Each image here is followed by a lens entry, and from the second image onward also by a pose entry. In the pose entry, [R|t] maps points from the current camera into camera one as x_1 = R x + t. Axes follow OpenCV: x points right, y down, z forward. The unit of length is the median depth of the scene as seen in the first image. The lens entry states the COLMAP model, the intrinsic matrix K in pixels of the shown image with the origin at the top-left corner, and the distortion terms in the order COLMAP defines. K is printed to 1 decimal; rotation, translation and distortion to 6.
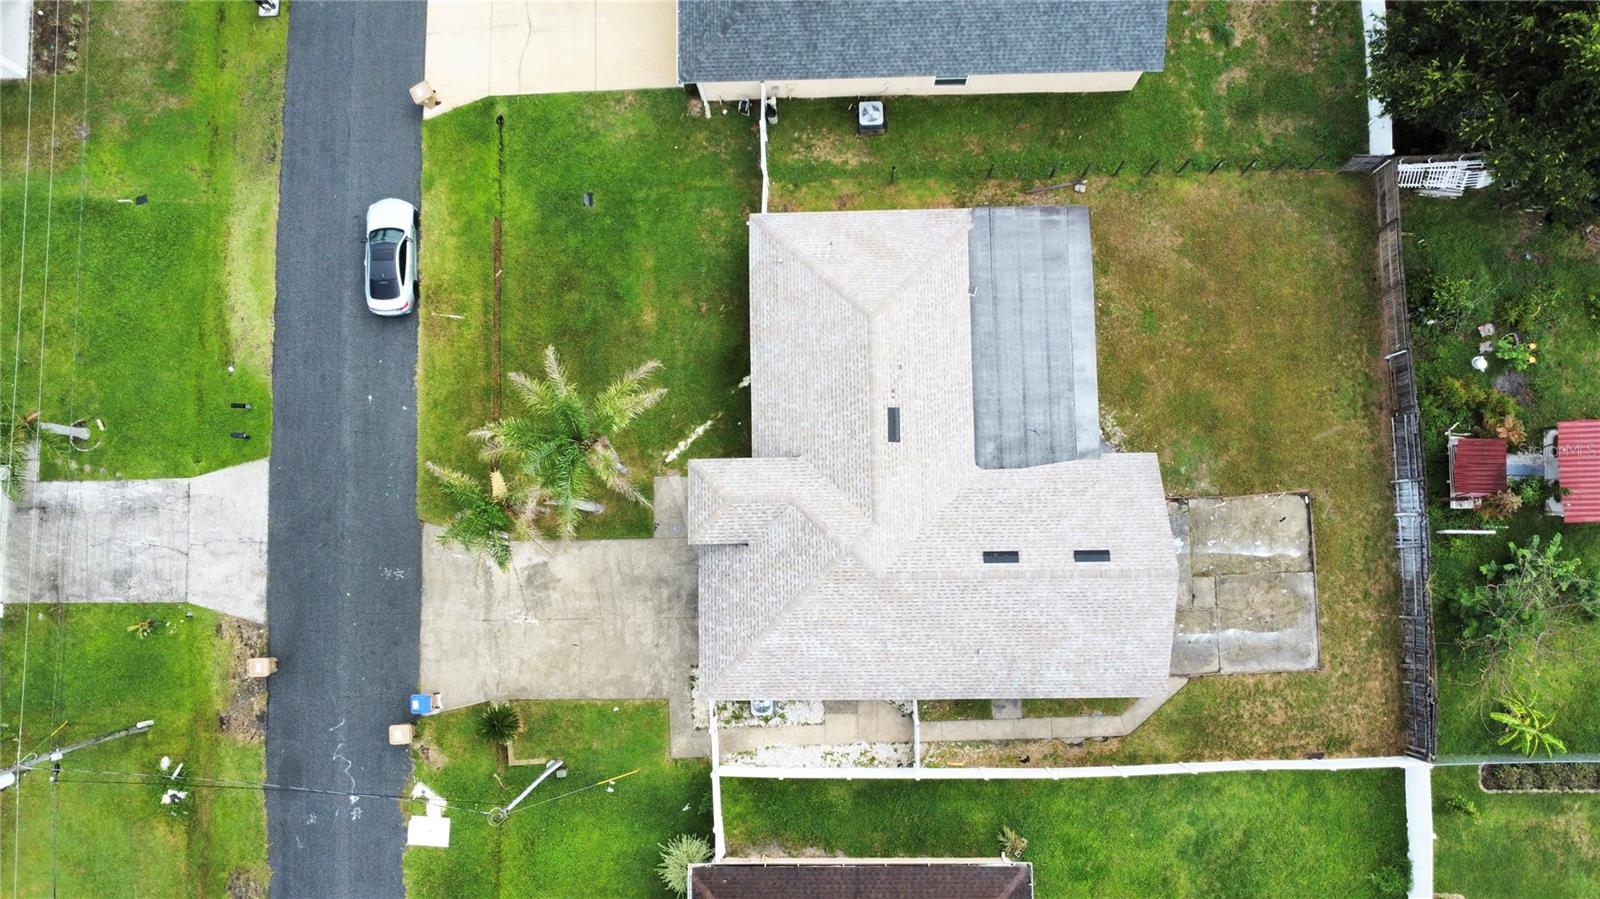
lens RADIAL K [[1165.5, 0, 799.6], [0, 1165.5, 450.6], [0, 0, 1]] dist [-0.034029, -0.004346]
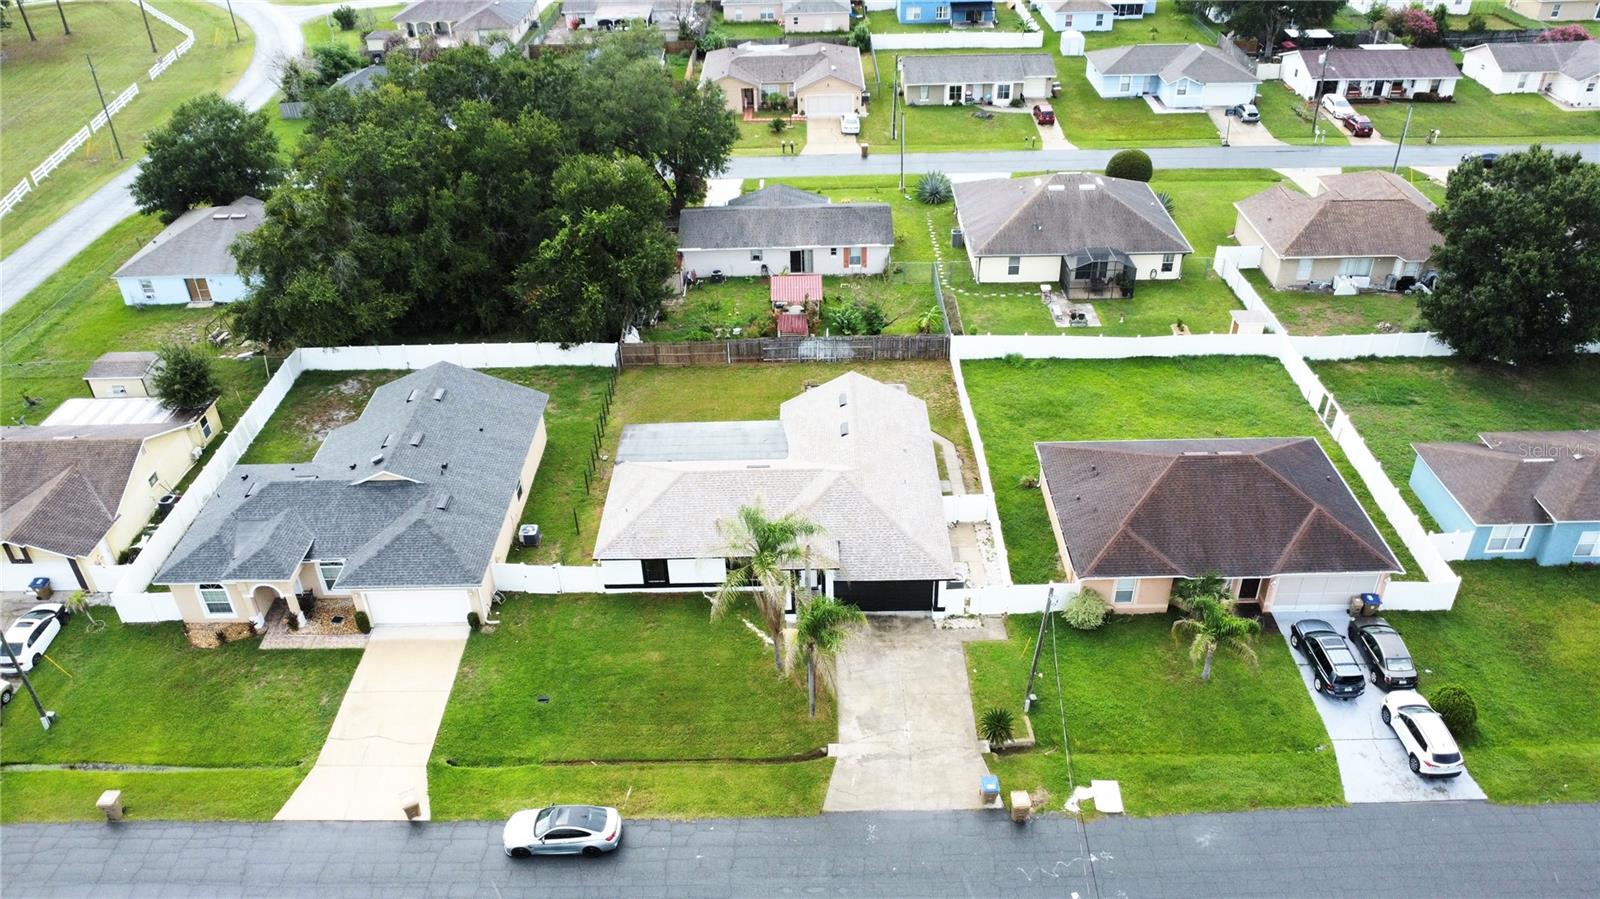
lens RADIAL K [[1165.5, 0, 801.7], [0, 1165.5, 446.2], [0, 0, 1]] dist [-0.034029, -0.004346]
pose [[0.013760, -0.512870, 0.858356, -1.086397], [0.997431, 0.067388, 0.024275, -0.005346], [-0.070293, 0.855817, 0.512480, 0.180762]]
